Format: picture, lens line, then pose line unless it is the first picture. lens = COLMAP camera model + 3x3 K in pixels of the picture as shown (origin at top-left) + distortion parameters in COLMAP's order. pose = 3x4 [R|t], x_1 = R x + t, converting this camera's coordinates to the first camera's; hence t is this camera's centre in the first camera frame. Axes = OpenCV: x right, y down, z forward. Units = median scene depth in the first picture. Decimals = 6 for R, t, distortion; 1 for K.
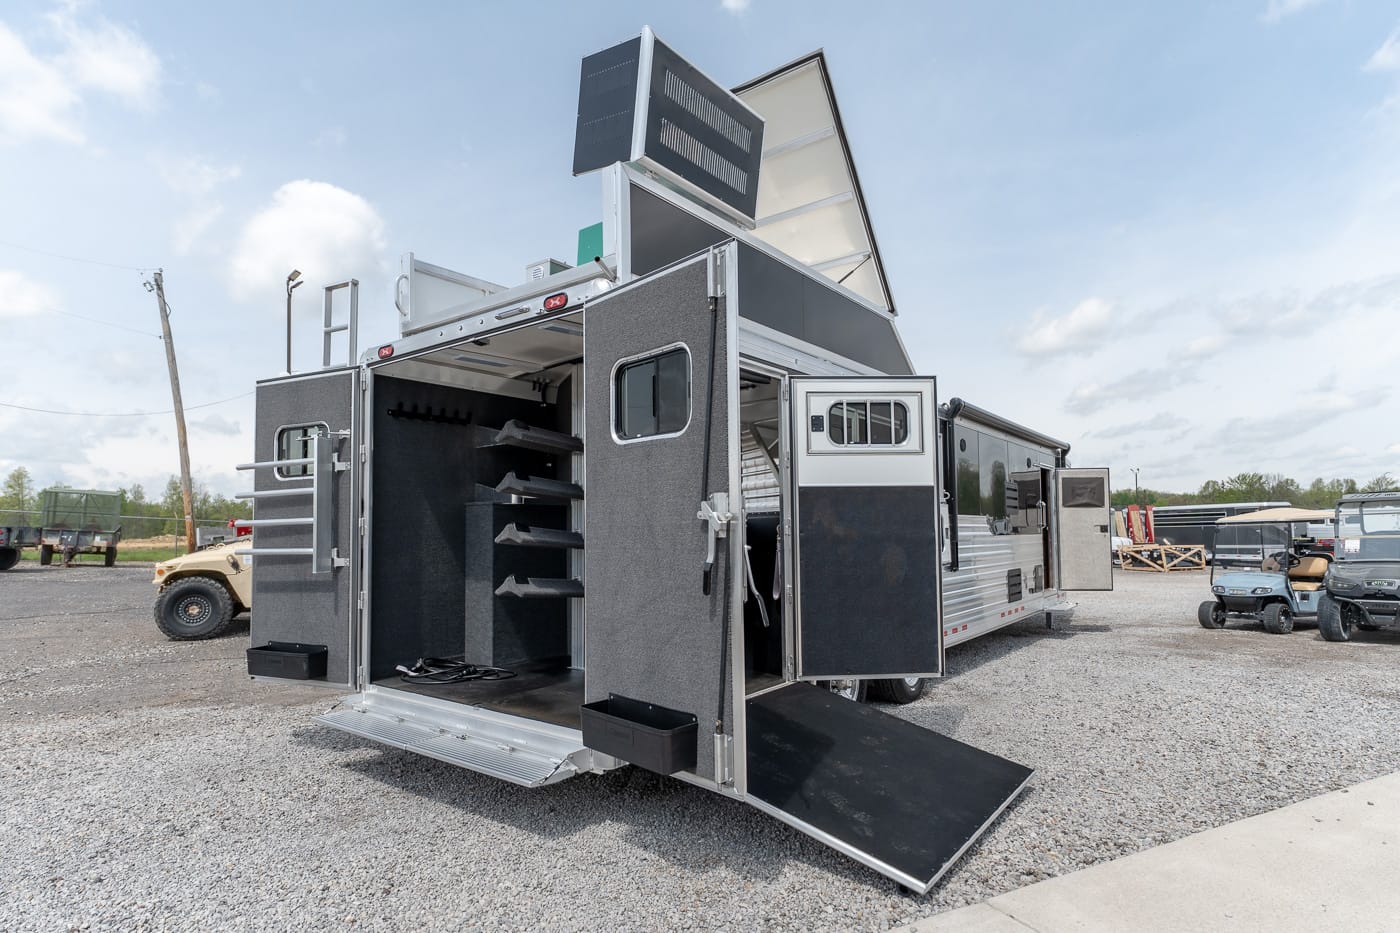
lens RADIAL K [[733.9, 0, 697.0], [0, 733.9, 490.5], [0, 0, 1]] dist [0.000216, -0.000428]
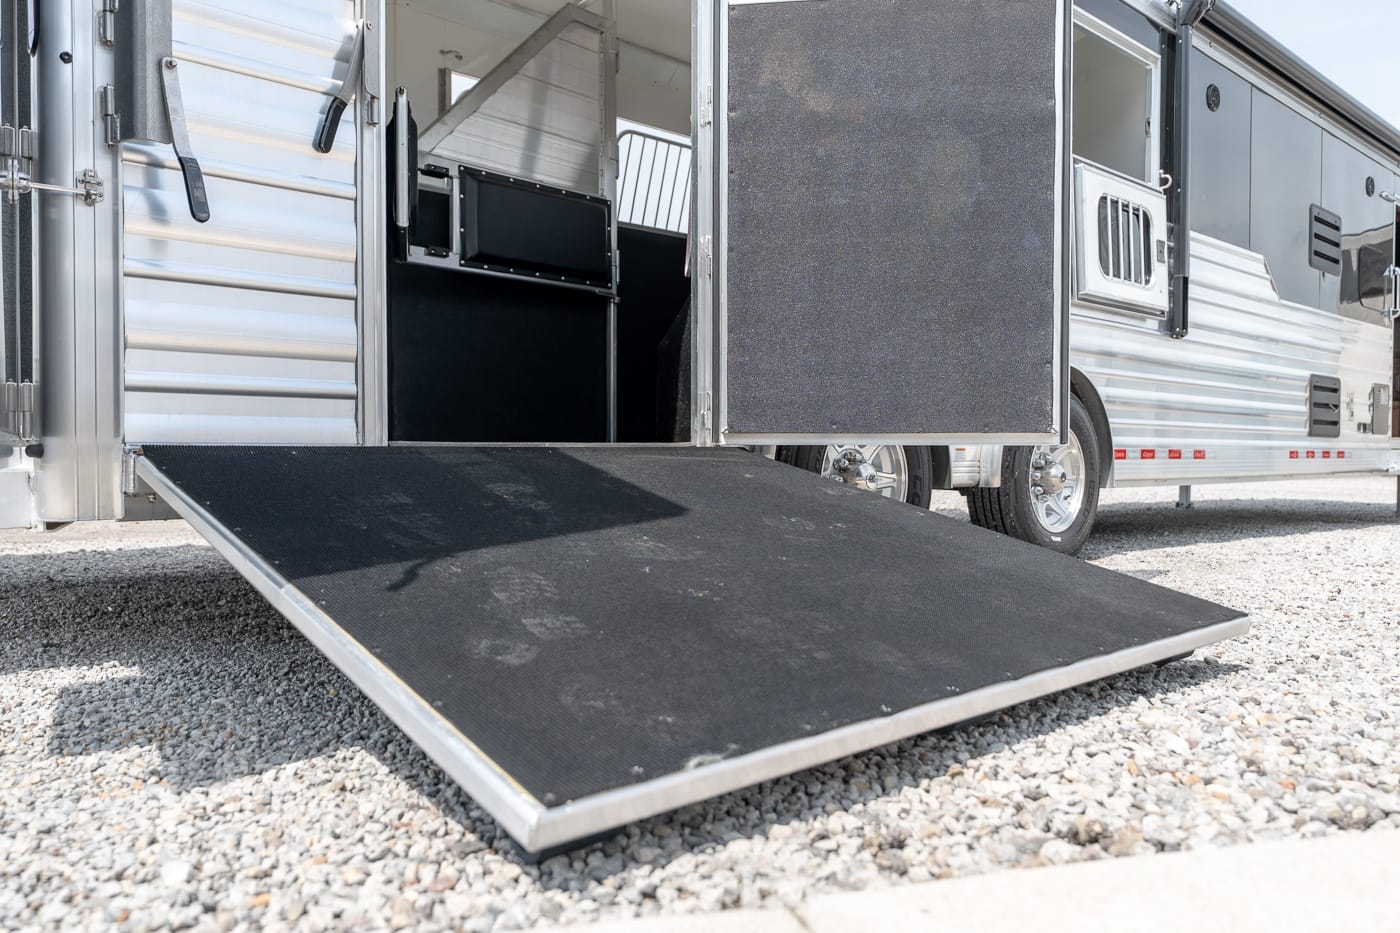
lens RADIAL K [[999.9, 0, 692.2], [0, 999.9, 458.1], [0, 0, 1]] dist [-0.004433, 0.007193]
pose [[0.981262, 0.016889, -0.191939, 0.235732], [-0.004789, 0.997981, 0.063333, 0.226578], [0.192621, -0.061227, 0.979361, 0.392841]]
